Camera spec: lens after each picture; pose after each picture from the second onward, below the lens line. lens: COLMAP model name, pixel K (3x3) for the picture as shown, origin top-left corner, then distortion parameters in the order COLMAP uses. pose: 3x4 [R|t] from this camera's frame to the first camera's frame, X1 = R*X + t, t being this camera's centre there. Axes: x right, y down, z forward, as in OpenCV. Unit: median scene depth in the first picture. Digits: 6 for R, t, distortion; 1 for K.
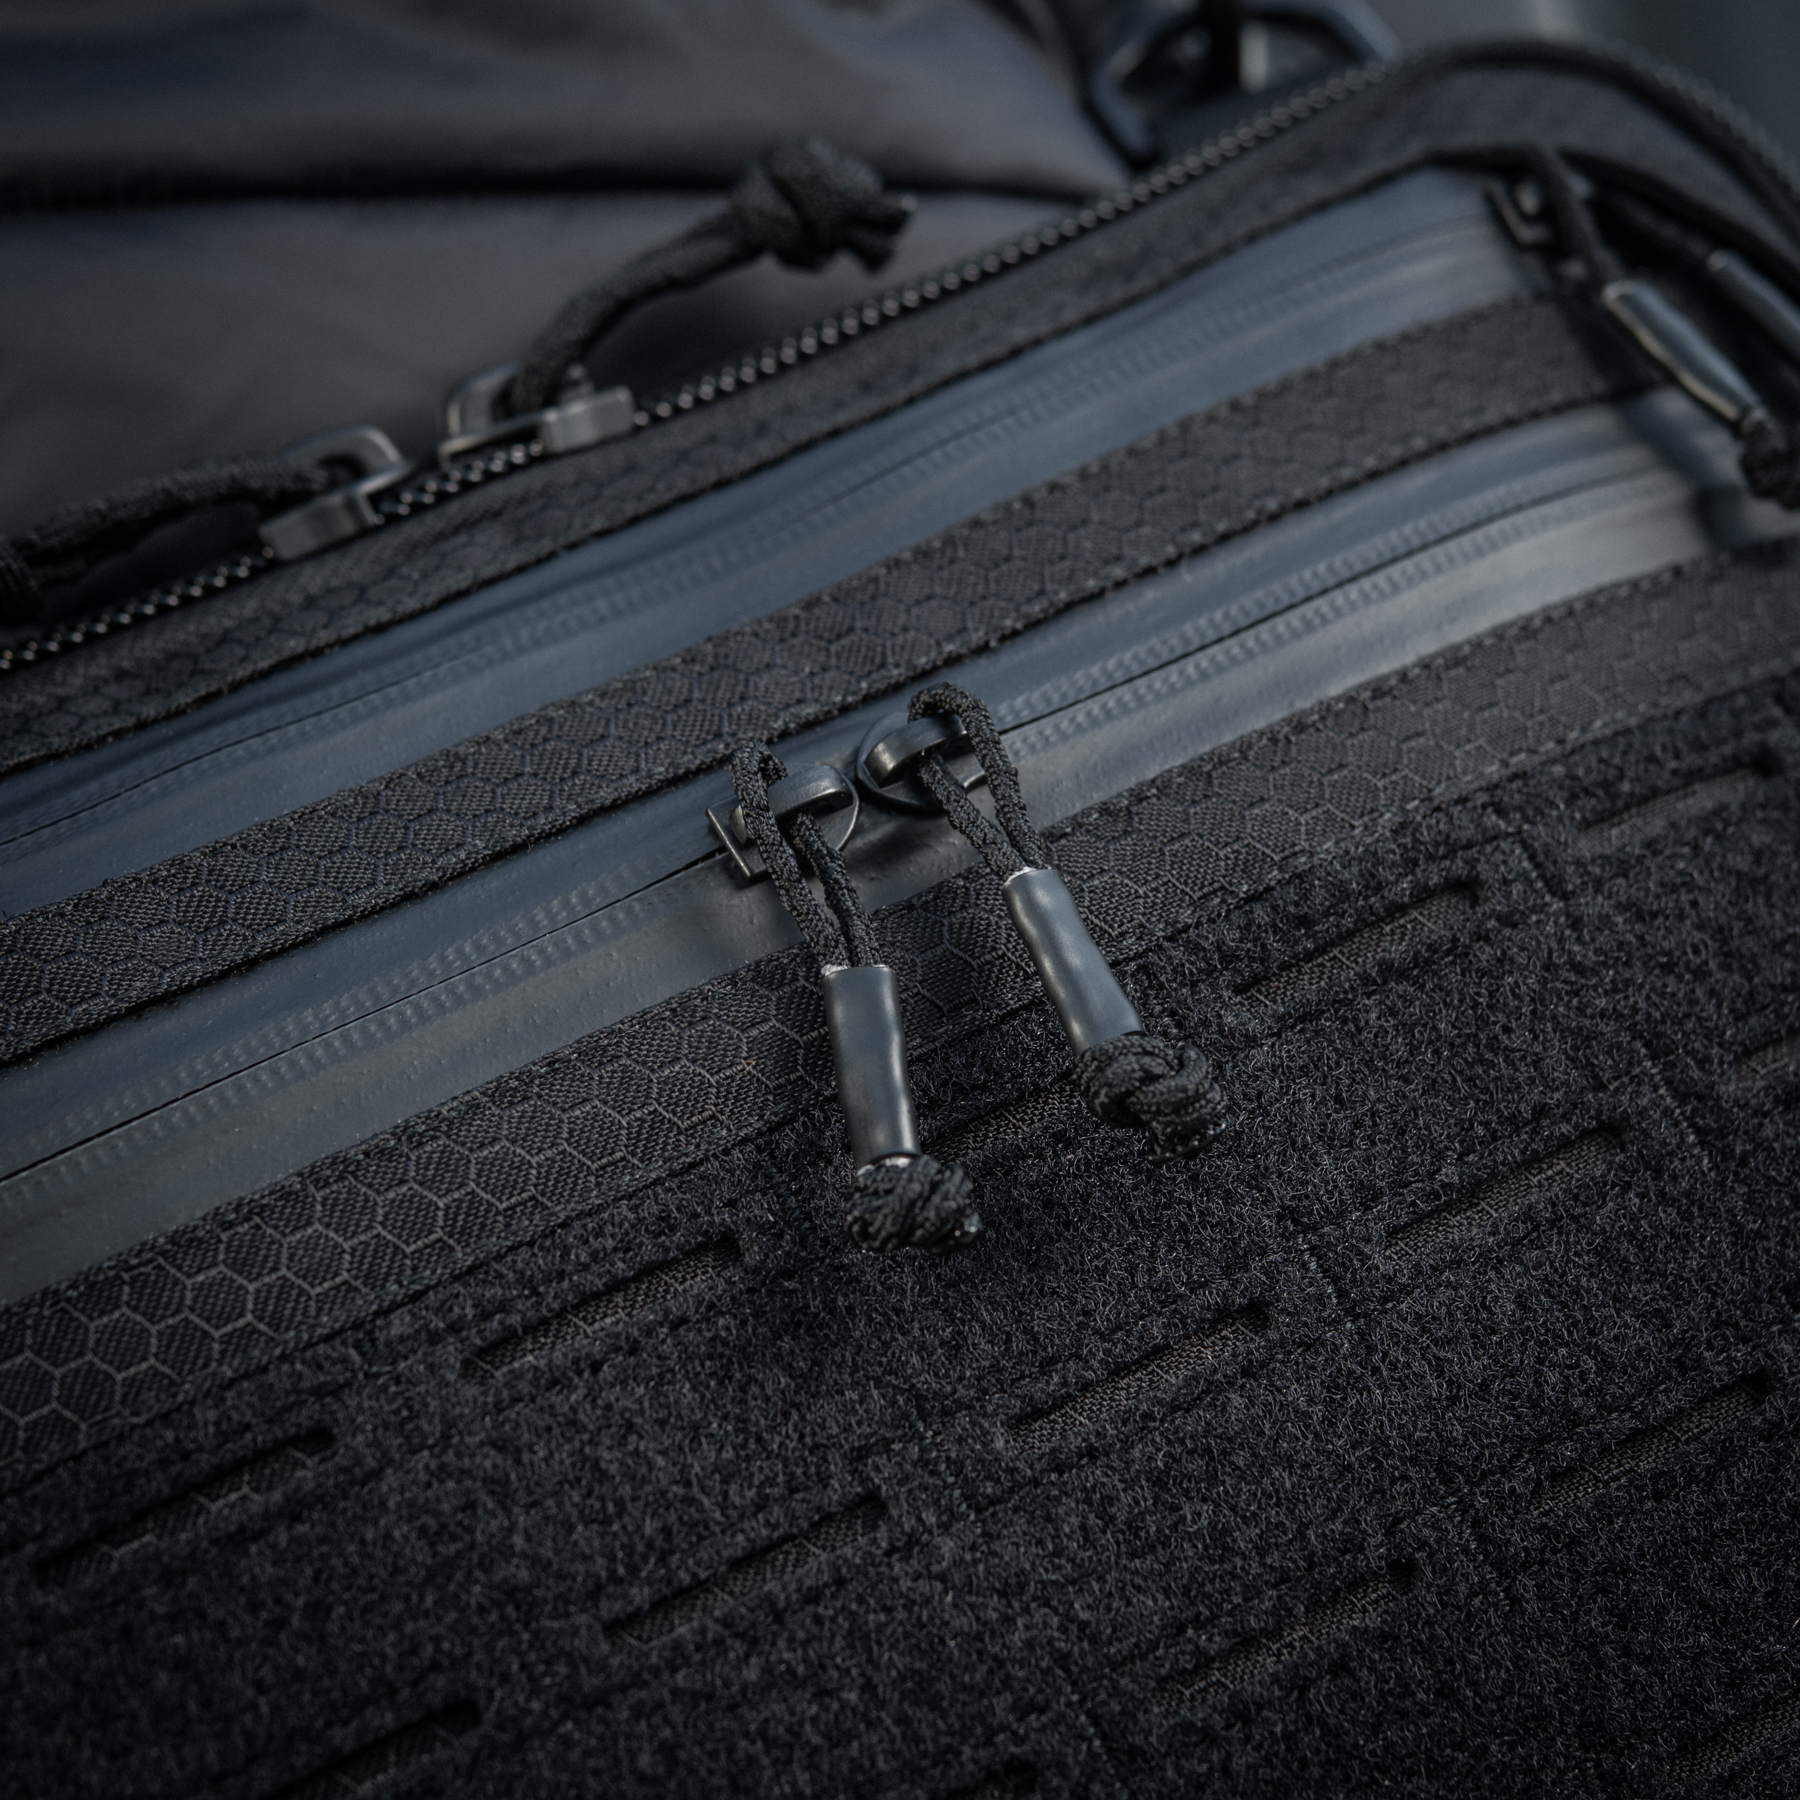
lens RADIAL K [[5536.5, 0, 1022.5], [0, 5536.5, 899.9], [0, 0, 1]] dist [-0.067715, -0.156529]
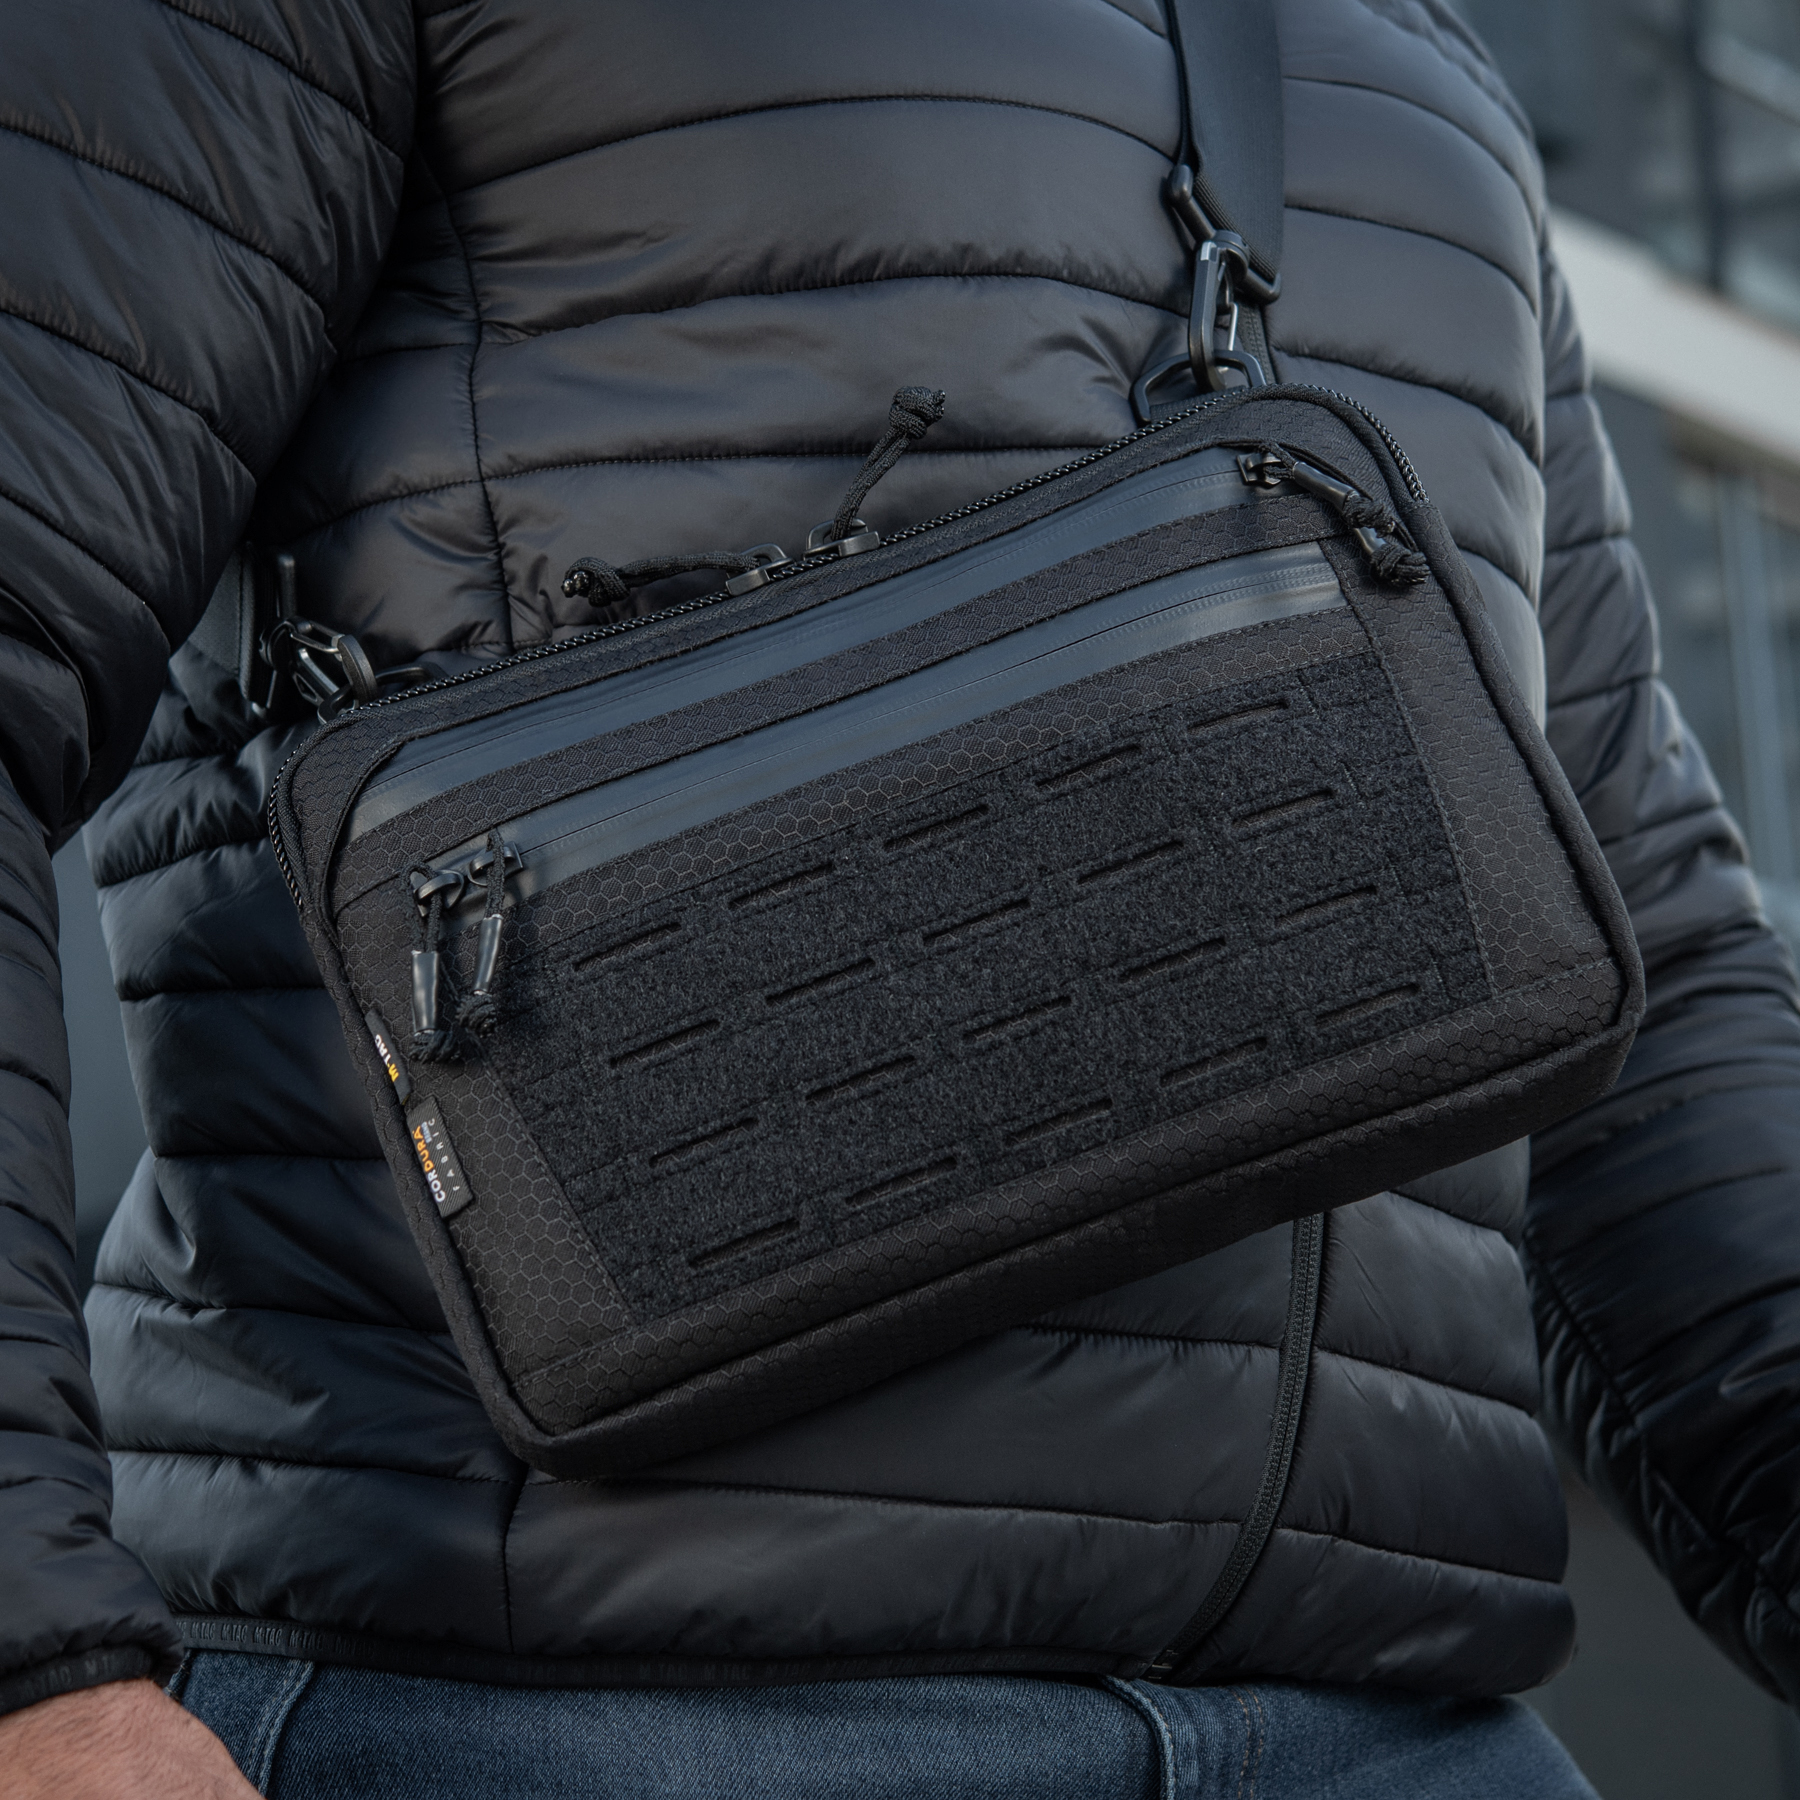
lens RADIAL K [[5259.0, 0, 900.0], [0, 5259.0, 900.0], [0, 0, 1]] dist [-0.094771, 0.333082]
pose [[0.954986, 0.053873, -0.291718, 0.729312], [-0.039373, 0.997690, 0.055356, -0.066362], [0.294027, -0.041378, 0.954901, -1.463268]]
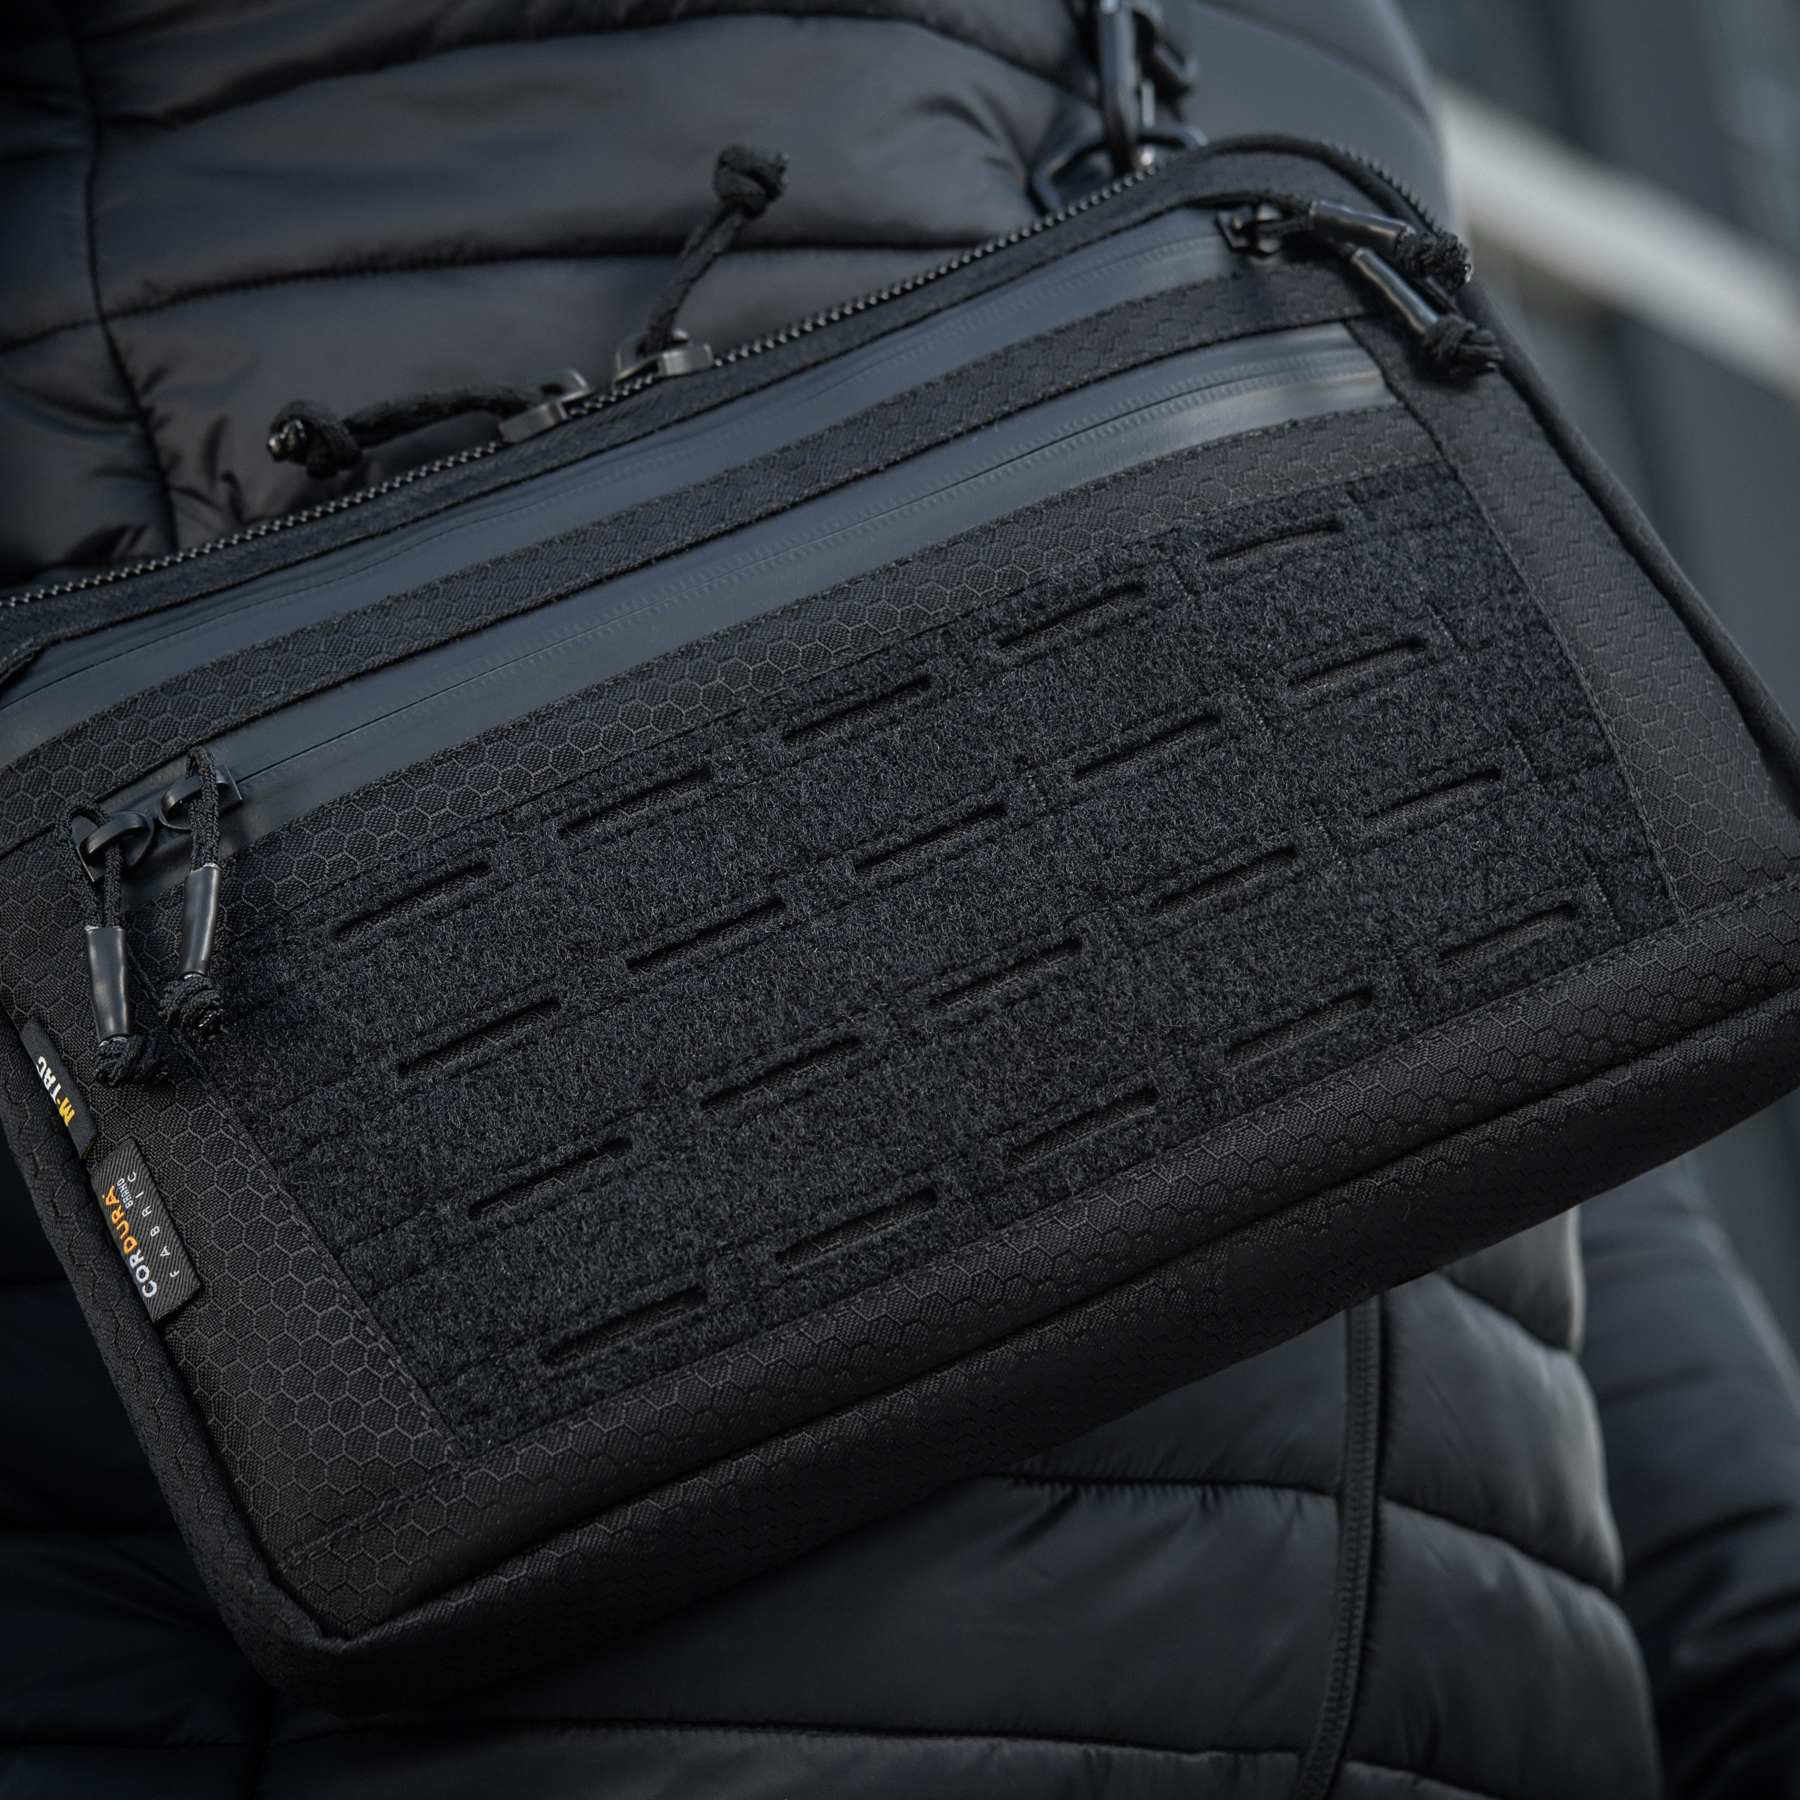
lens RADIAL K [[5259.0, 0, 900.0], [0, 5259.0, 900.0], [0, 0, 1]] dist [-0.094771, 0.333082]
pose [[0.985037, -0.020165, -0.171159, 0.304434], [0.011550, 0.998623, -0.051177, 0.191304], [0.171955, 0.048434, 0.983913, -0.705974]]
